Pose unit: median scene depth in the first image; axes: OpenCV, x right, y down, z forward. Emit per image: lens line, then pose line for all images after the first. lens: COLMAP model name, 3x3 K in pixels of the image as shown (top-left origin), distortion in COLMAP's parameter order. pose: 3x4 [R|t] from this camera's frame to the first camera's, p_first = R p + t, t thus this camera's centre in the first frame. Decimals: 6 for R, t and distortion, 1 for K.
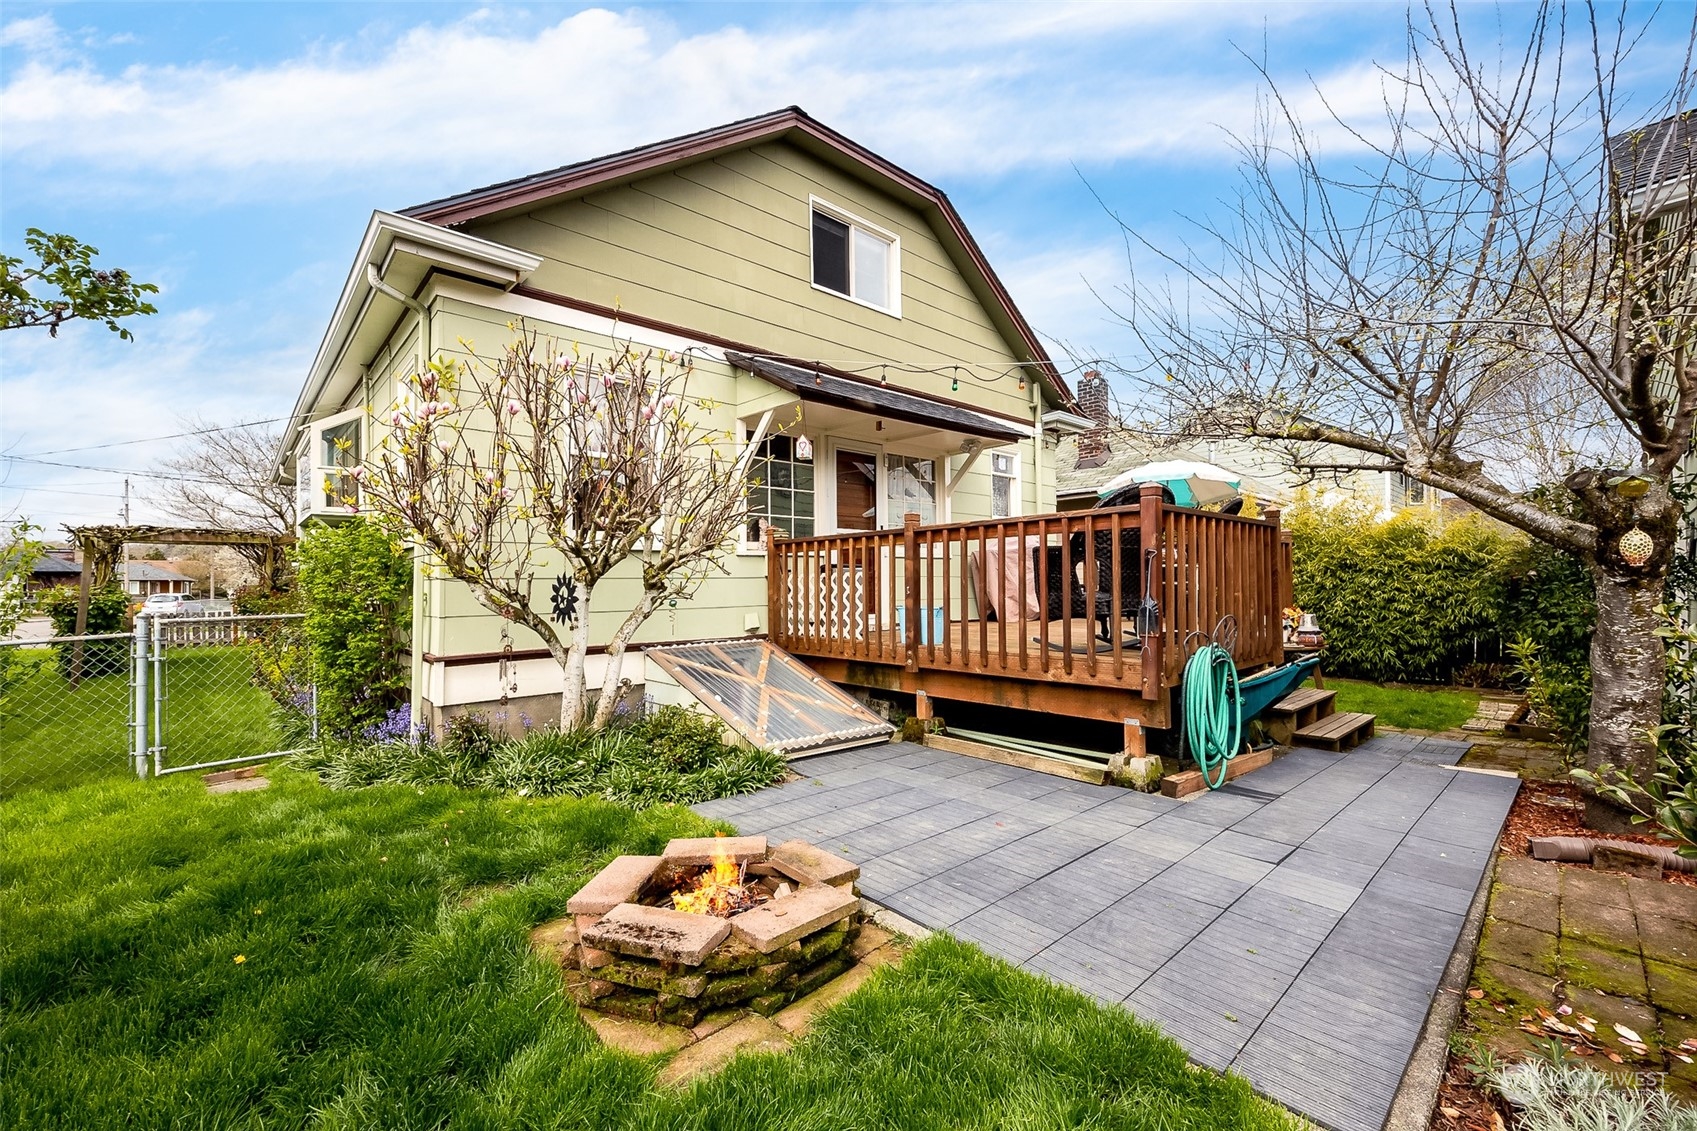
lens RADIAL K [[694.7, 0, 850.4], [0, 694.7, 580.4], [0, 0, 1]] dist [-0.008029, 0.000503]
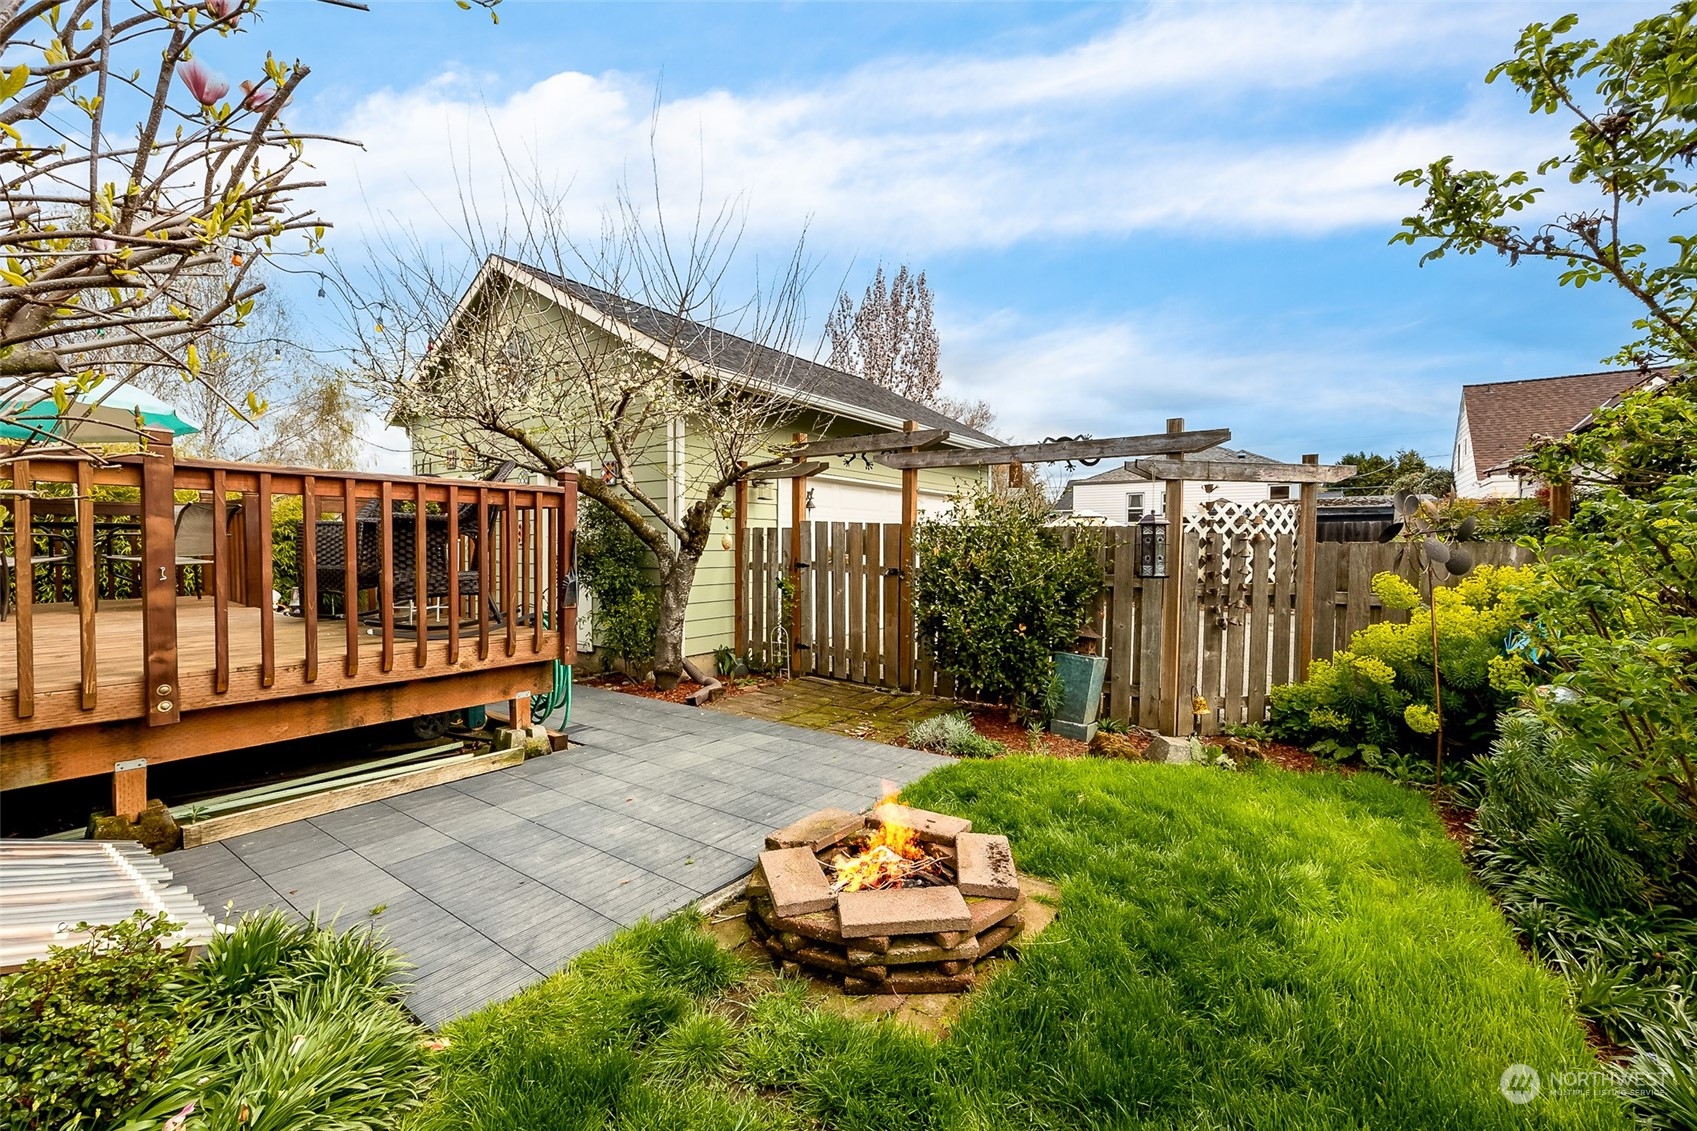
lens RADIAL K [[694.7, 0, 847.1], [0, 694.7, 564.9], [0, 0, 1]] dist [-0.008029, 0.000503]
pose [[-0.203373, -0.016769, 0.978958, -0.759048], [-0.007291, 0.999852, 0.015612, -0.007724], [-0.979074, -0.003963, -0.203465, 0.815675]]
